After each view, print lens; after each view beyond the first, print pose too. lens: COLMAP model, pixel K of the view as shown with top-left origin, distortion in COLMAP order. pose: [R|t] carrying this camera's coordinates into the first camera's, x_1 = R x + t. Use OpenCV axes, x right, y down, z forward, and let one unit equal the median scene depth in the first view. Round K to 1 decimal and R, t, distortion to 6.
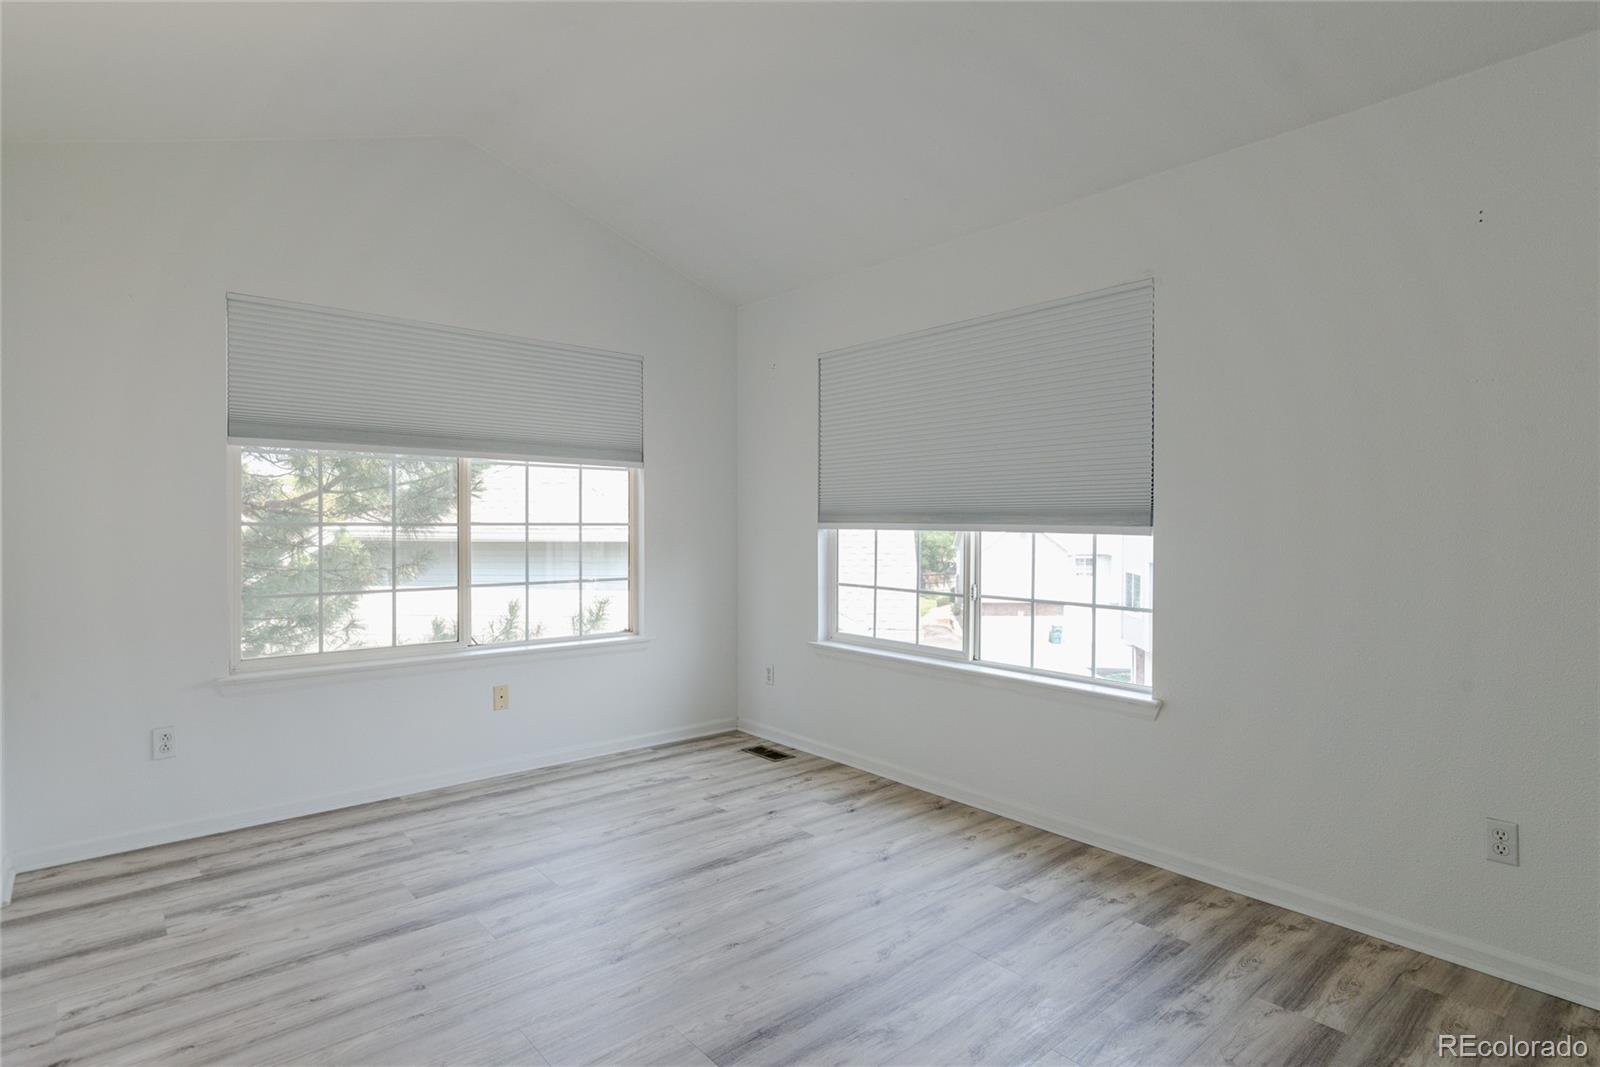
lens RADIAL K [[860.2, 0, 789.8], [0, 860.2, 528.5], [0, 0, 1]] dist [0.001848, -0.001514]
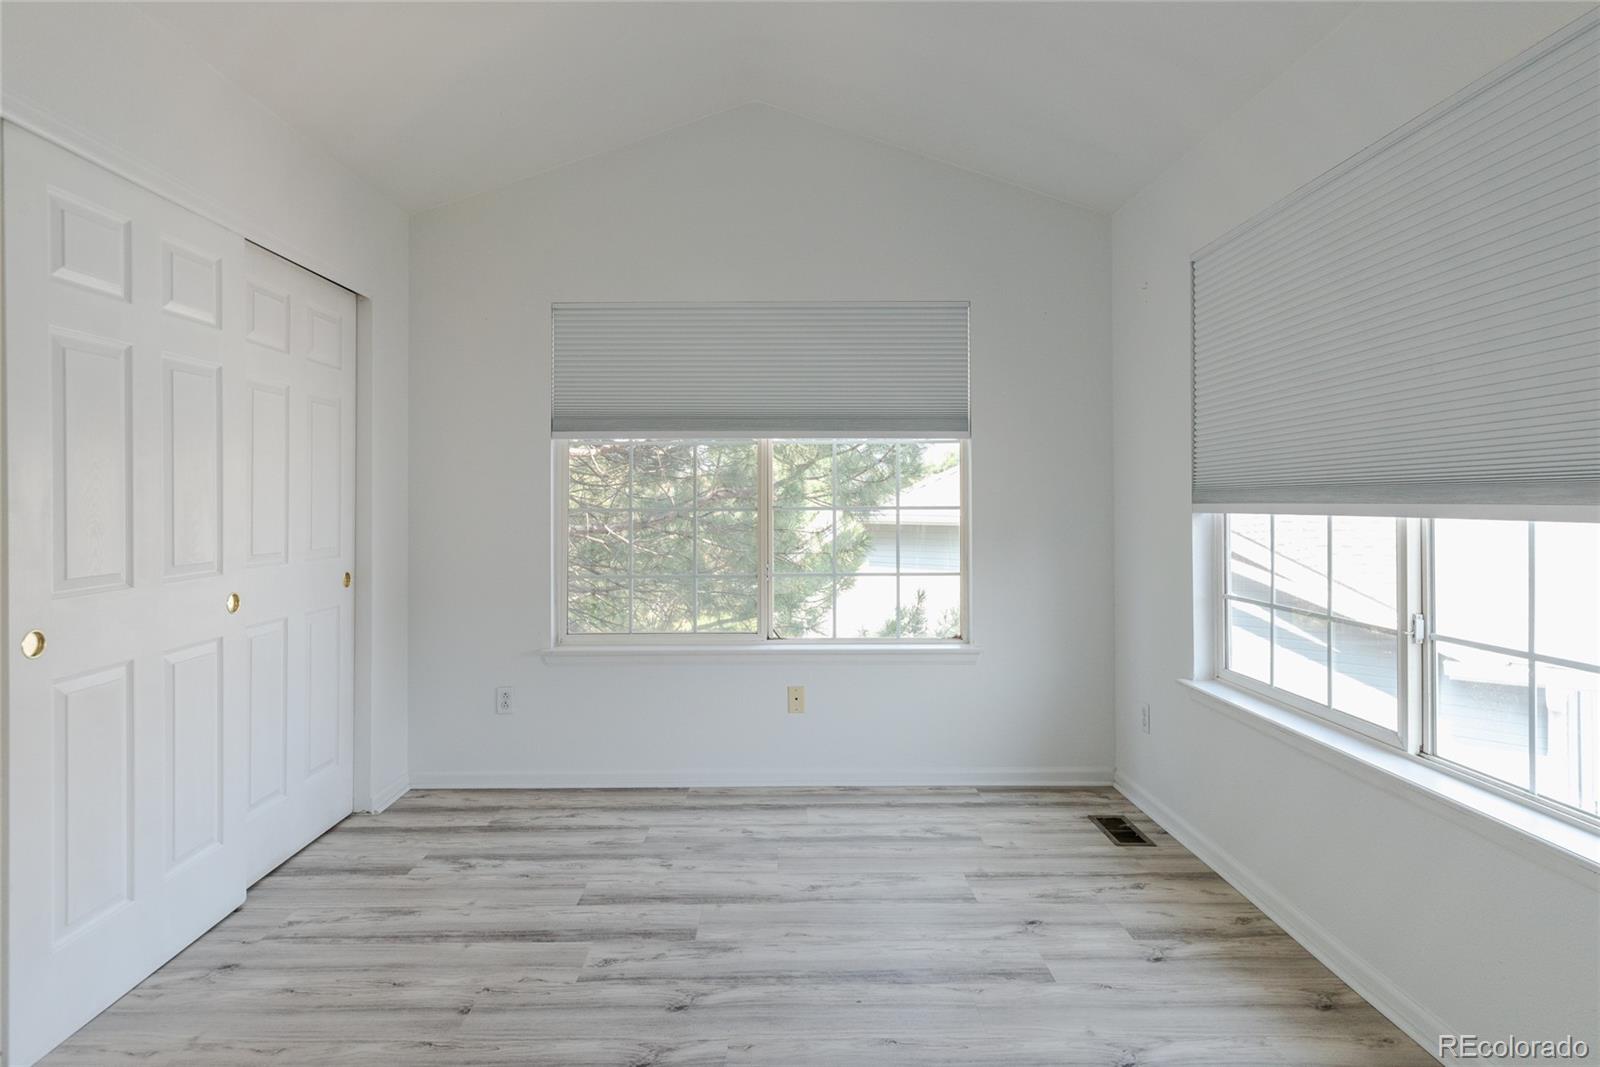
lens RADIAL K [[860.2, 0, 778.5], [0, 860.2, 490.0], [0, 0, 1]] dist [0.001848, -0.001514]
pose [[0.750036, -0.020290, -0.661086, 0.273741], [0.001824, 0.999589, -0.028610, 0.001021], [0.661394, 0.020252, 0.749765, 0.318950]]
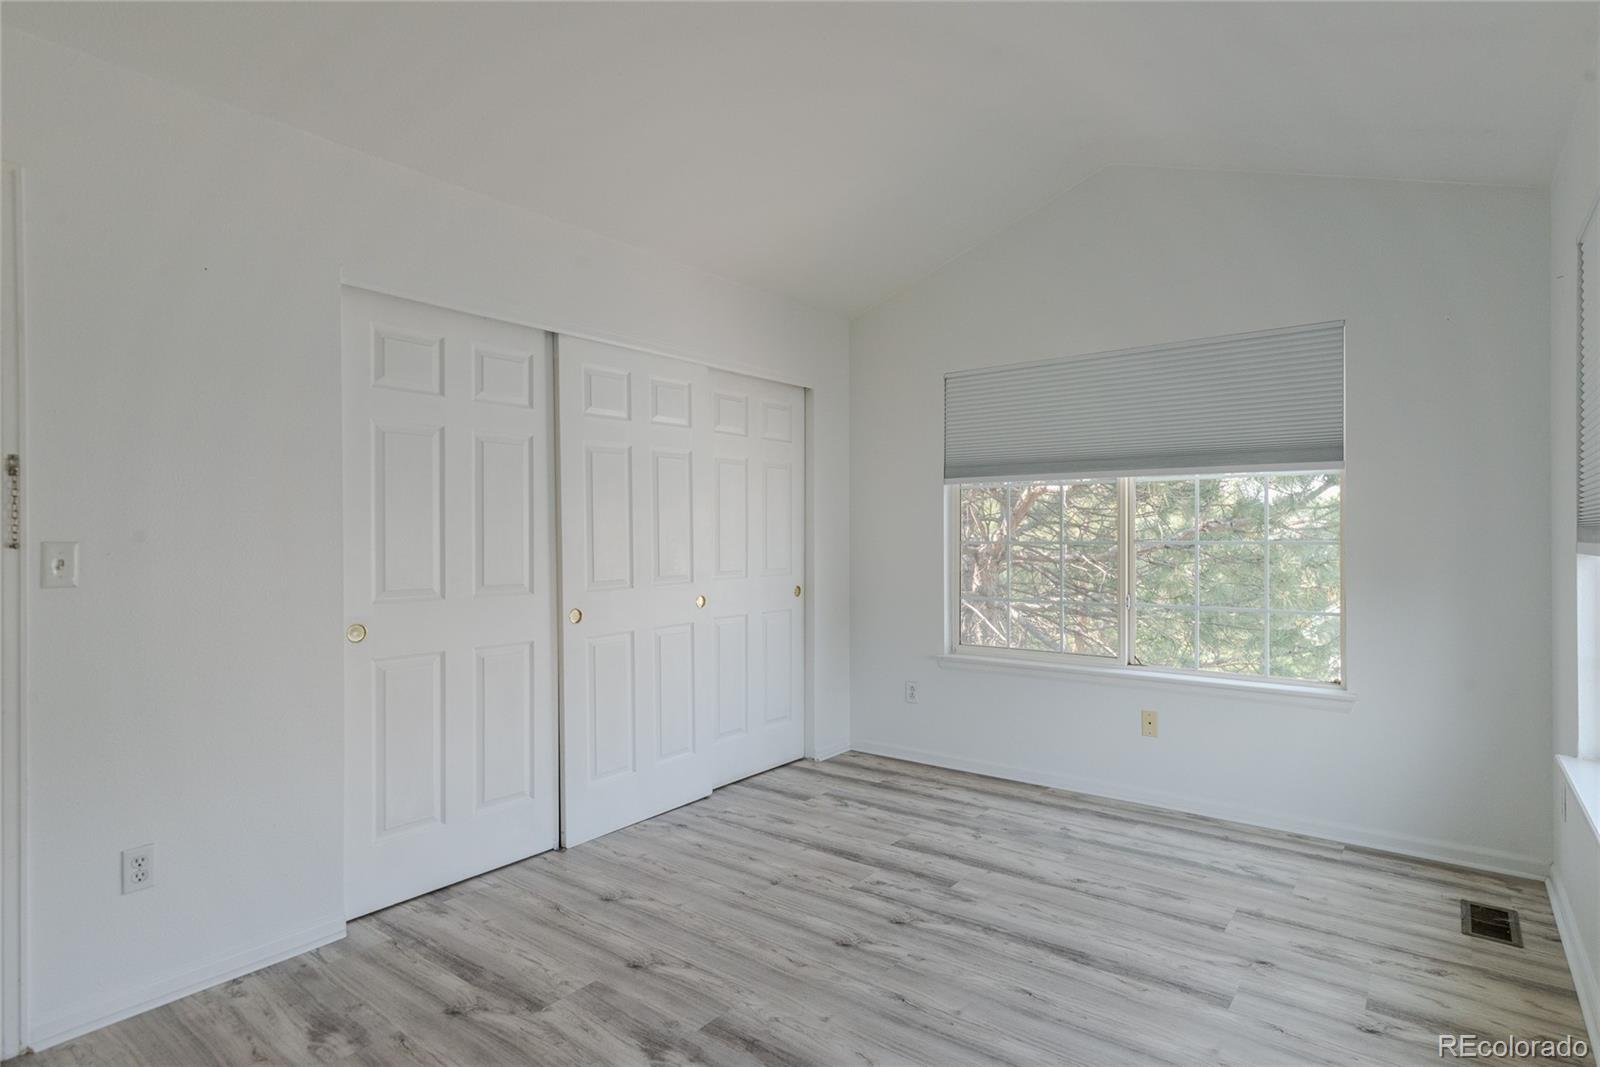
lens RADIAL K [[860.2, 0, 873.9], [0, 860.2, 527.0], [0, 0, 1]] dist [0.001848, -0.001514]
pose [[0.205136, -0.012225, -0.978657, 0.576579], [-0.005270, 0.999894, -0.013596, -0.008750], [0.978719, 0.007947, 0.205050, 0.530084]]
